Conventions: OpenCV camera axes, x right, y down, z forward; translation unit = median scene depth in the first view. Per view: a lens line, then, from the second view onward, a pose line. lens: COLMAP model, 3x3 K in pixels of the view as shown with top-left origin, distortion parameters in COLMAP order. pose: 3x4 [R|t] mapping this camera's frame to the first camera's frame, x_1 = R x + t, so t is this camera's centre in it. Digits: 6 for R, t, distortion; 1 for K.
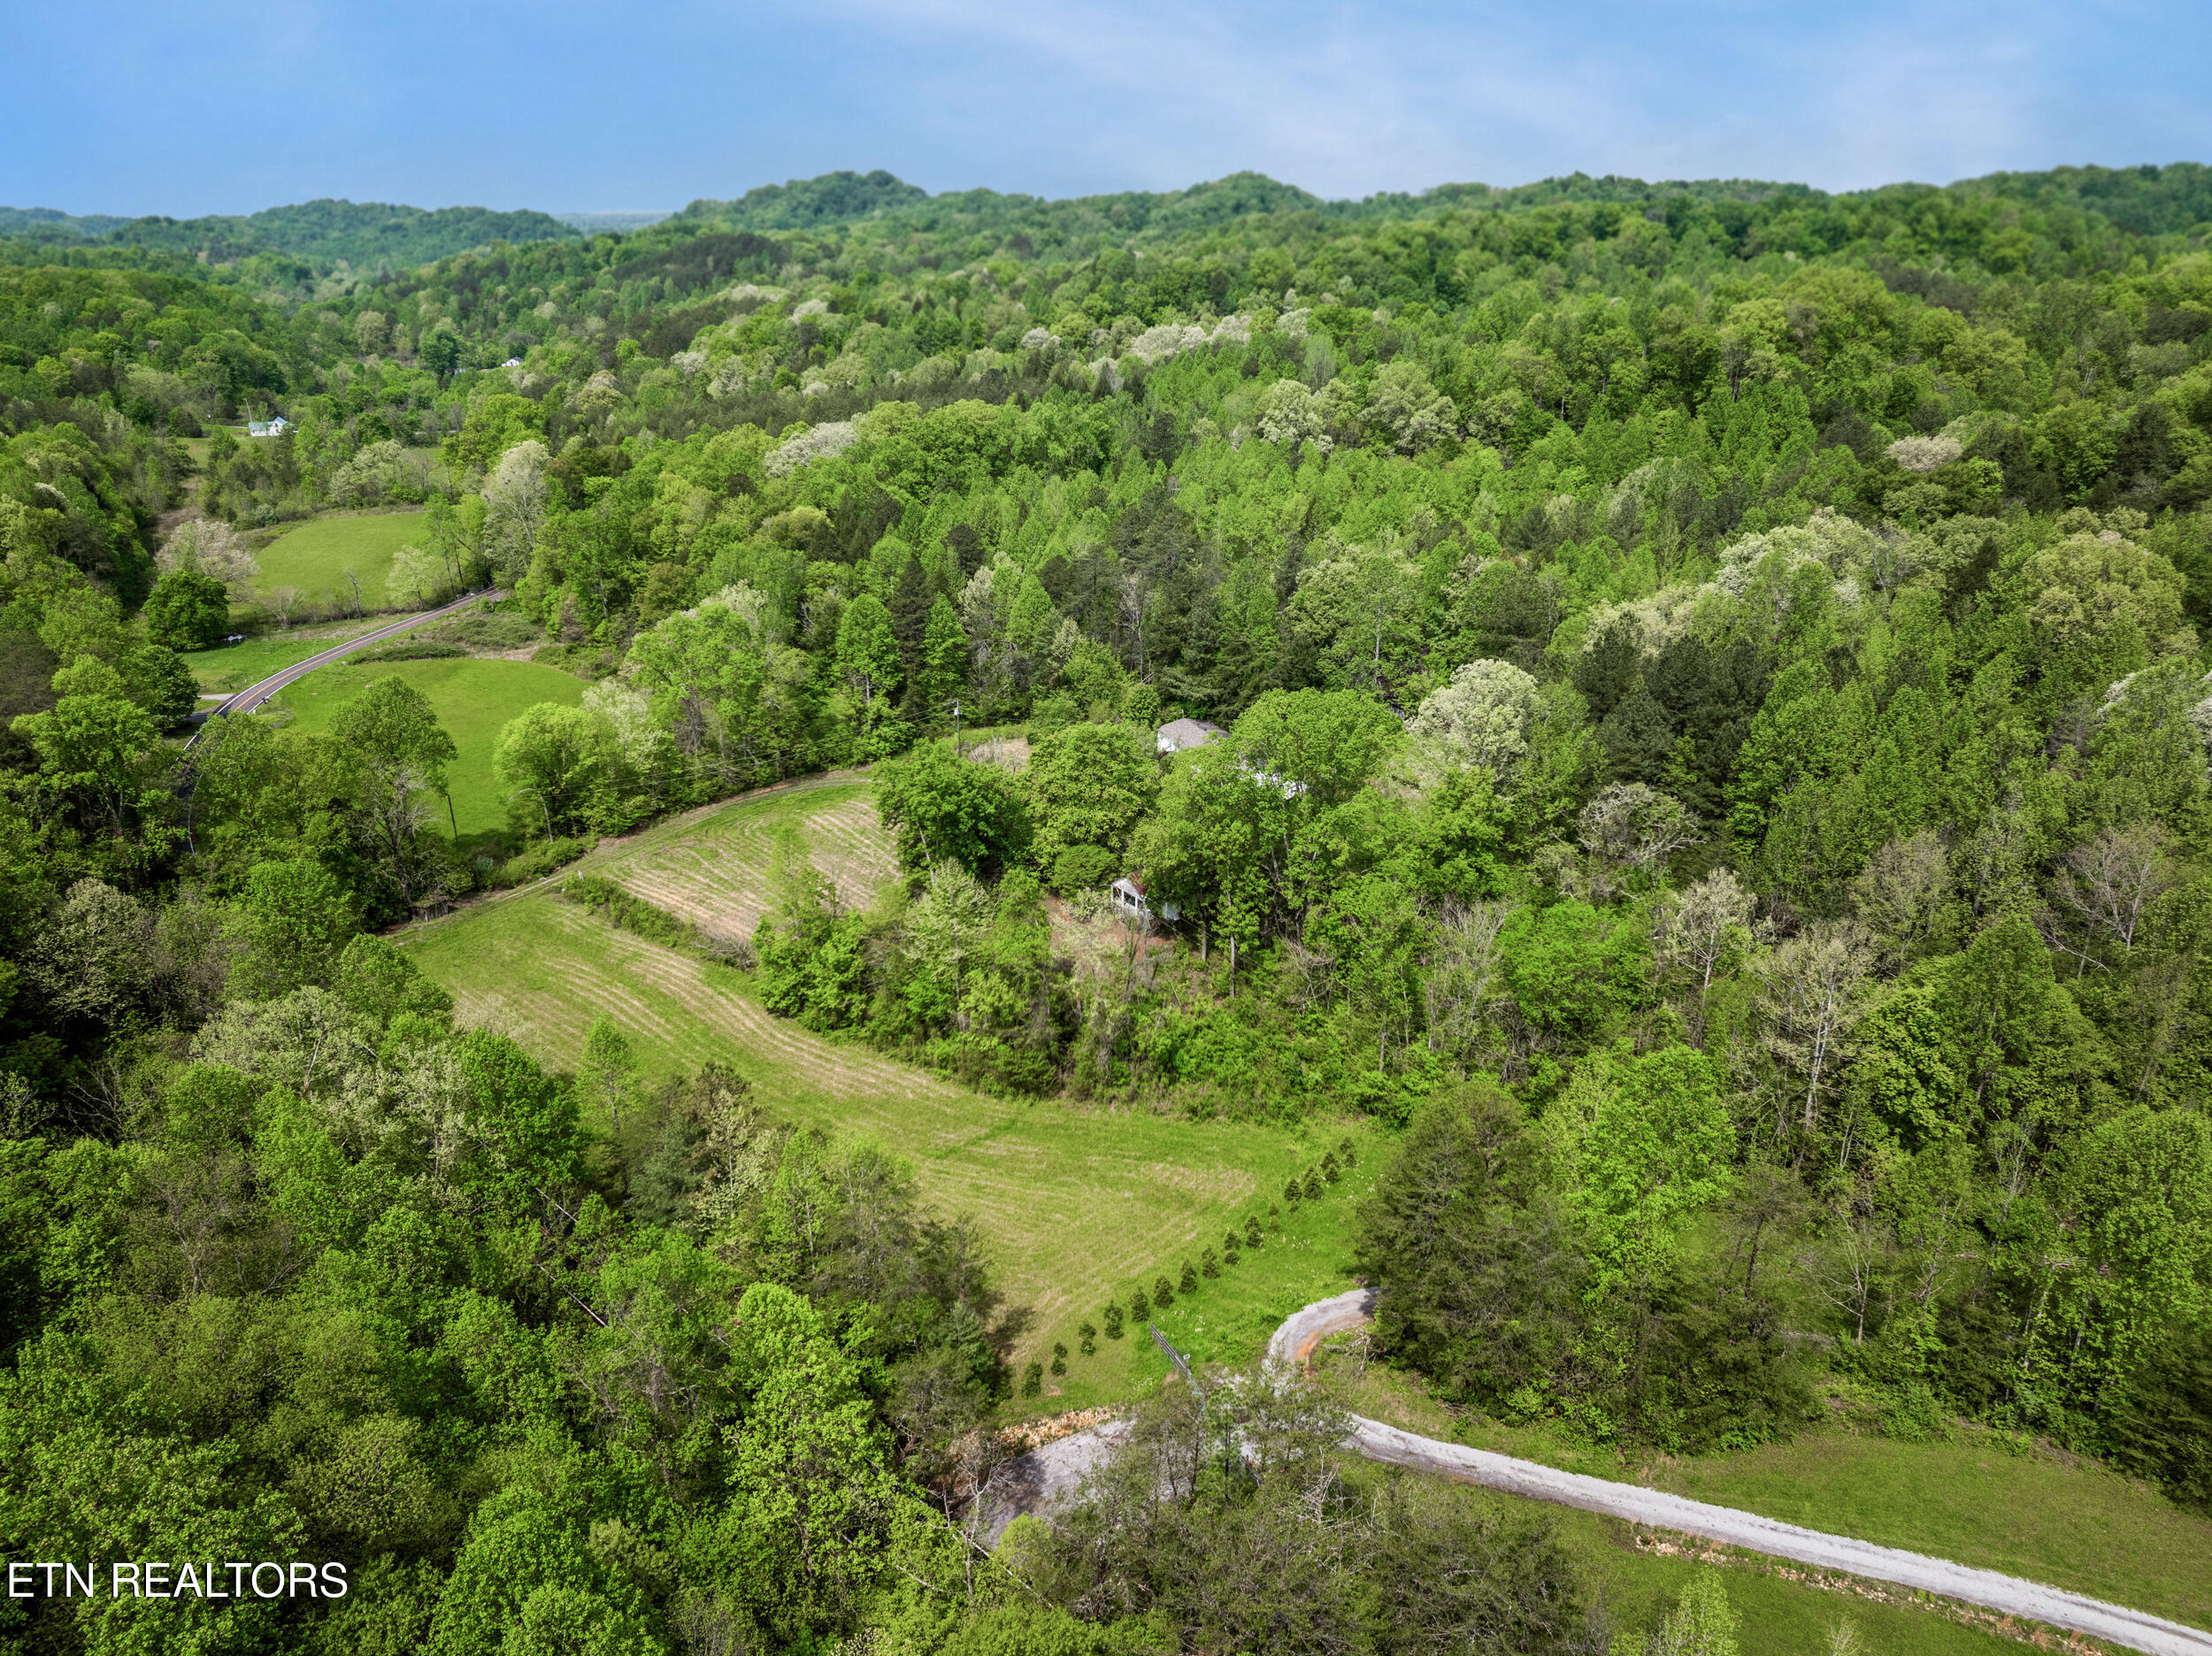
lens RADIAL K [[1545.9, 0, 1106.0], [0, 1545.9, 828.0], [0, 0, 1]] dist [-0.037811, 0.001987]
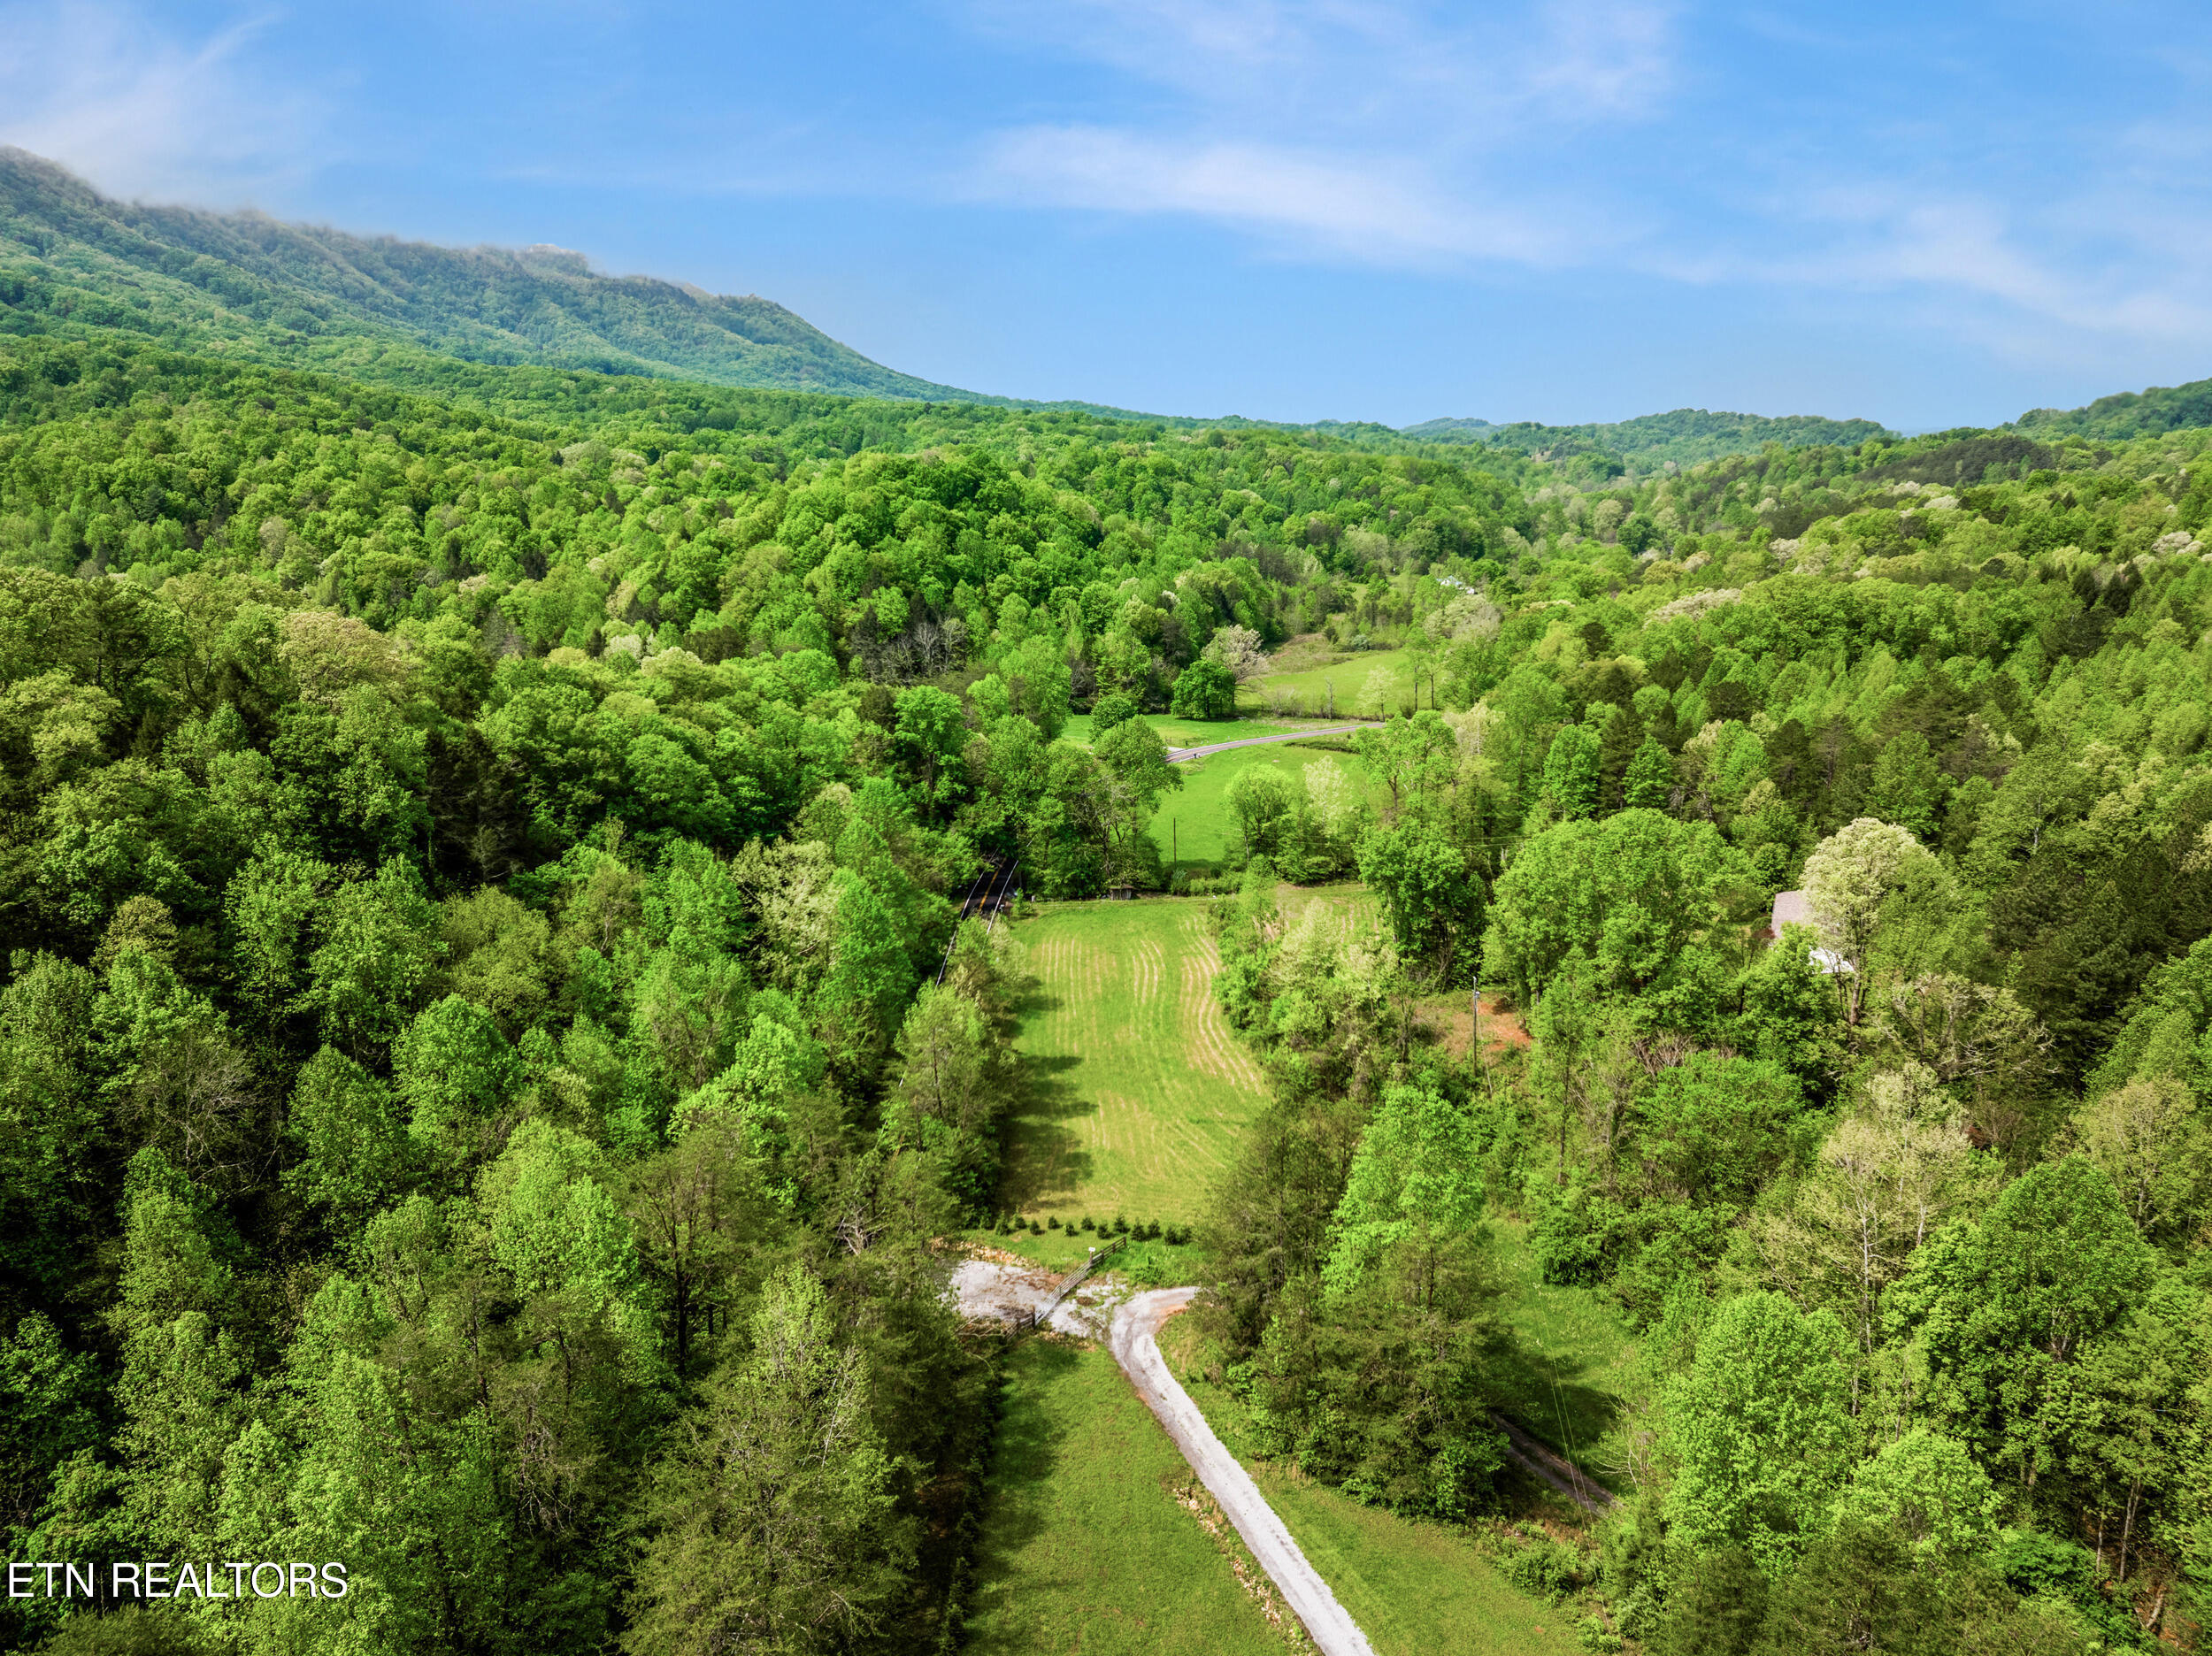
lens RADIAL K [[1545.9, 0, 1106.0], [0, 1545.9, 828.0], [0, 0, 1]] dist [-0.037811, 0.001987]
pose [[0.684314, 0.173597, -0.708222, 0.289175], [-0.261758, 0.964994, -0.016386, 0.014577], [0.680586, 0.196596, 0.705800, 0.031235]]
